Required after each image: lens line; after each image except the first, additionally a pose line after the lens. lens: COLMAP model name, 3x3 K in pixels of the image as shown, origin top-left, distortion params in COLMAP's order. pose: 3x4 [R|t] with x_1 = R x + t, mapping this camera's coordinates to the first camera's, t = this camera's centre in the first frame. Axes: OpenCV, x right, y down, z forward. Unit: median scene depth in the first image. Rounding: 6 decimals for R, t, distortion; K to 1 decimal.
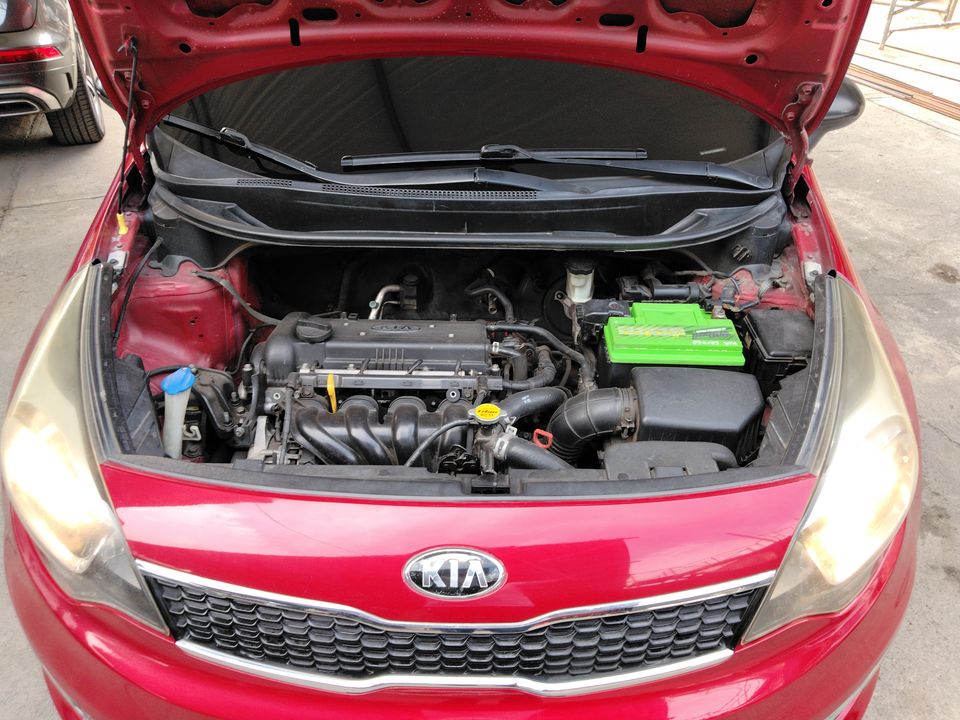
lens RADIAL K [[782.7, 0, 484.1], [0, 782.7, 364.1], [0, 0, 1]] dist [-0.032510, 0.028838]
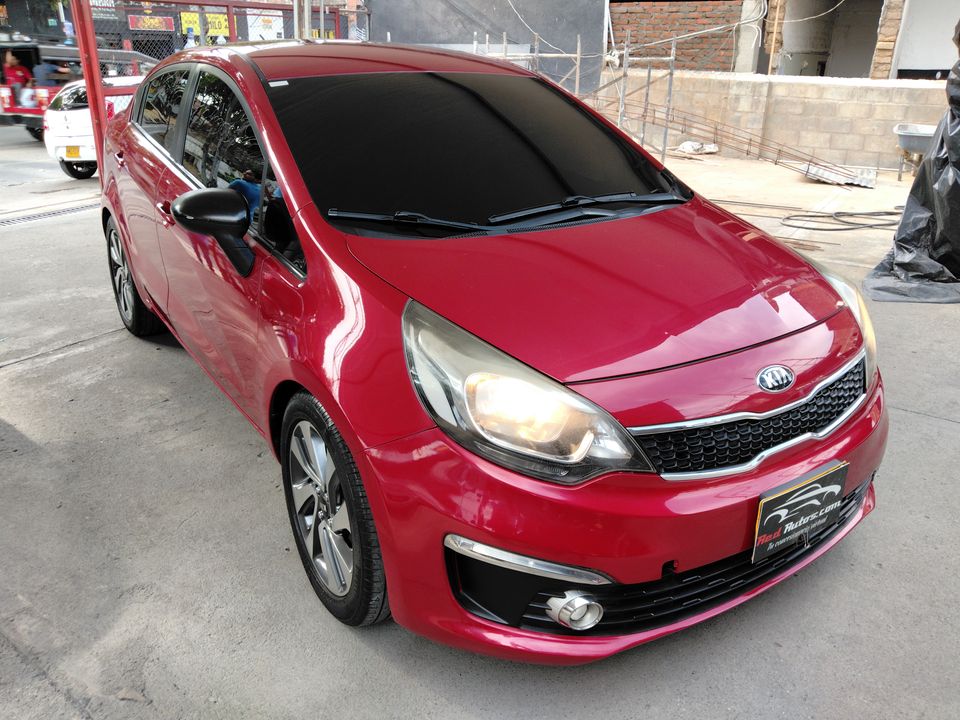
lens RADIAL K [[782.7, 0, 477.5], [0, 782.7, 361.3], [0, 0, 1]] dist [-0.032510, 0.028838]
pose [[0.822954, -0.219894, 0.523826, -0.437742], [0.321781, 0.940308, -0.110806, 0.059440], [-0.468192, 0.259746, 0.844588, -0.058306]]
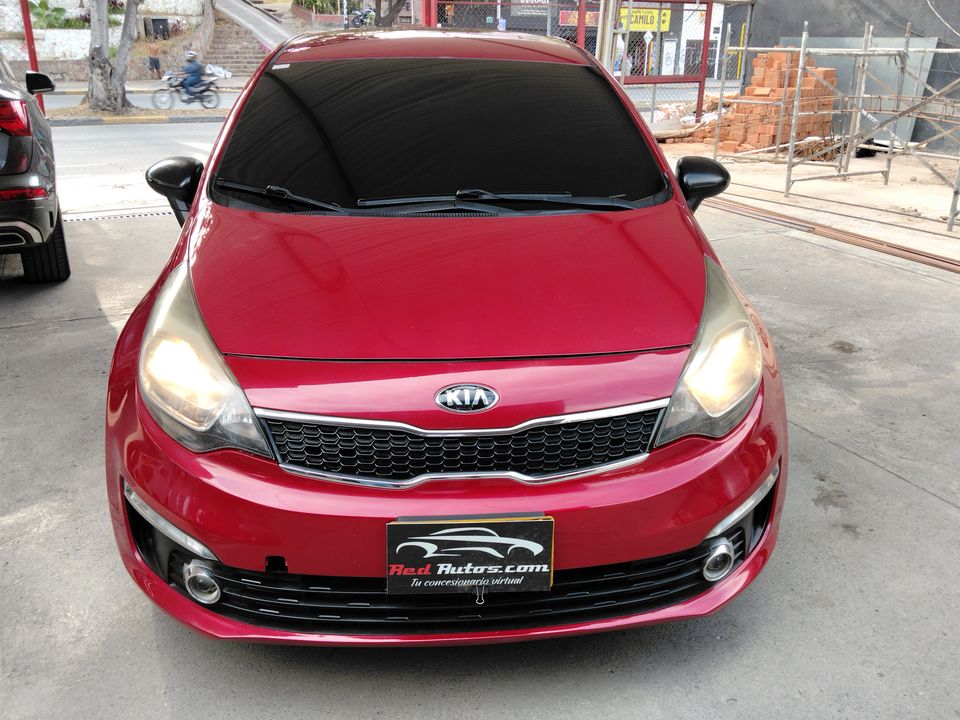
lens RADIAL K [[866.8, 0, 481.5], [0, 866.8, 356.6], [0, 0, 1]] dist [0.036865, -0.067157]
pose [[0.996052, -0.039584, 0.079451, -0.041096], [0.057833, 0.968414, -0.242549, 0.174710], [-0.067341, 0.246186, 0.966880, -0.202183]]
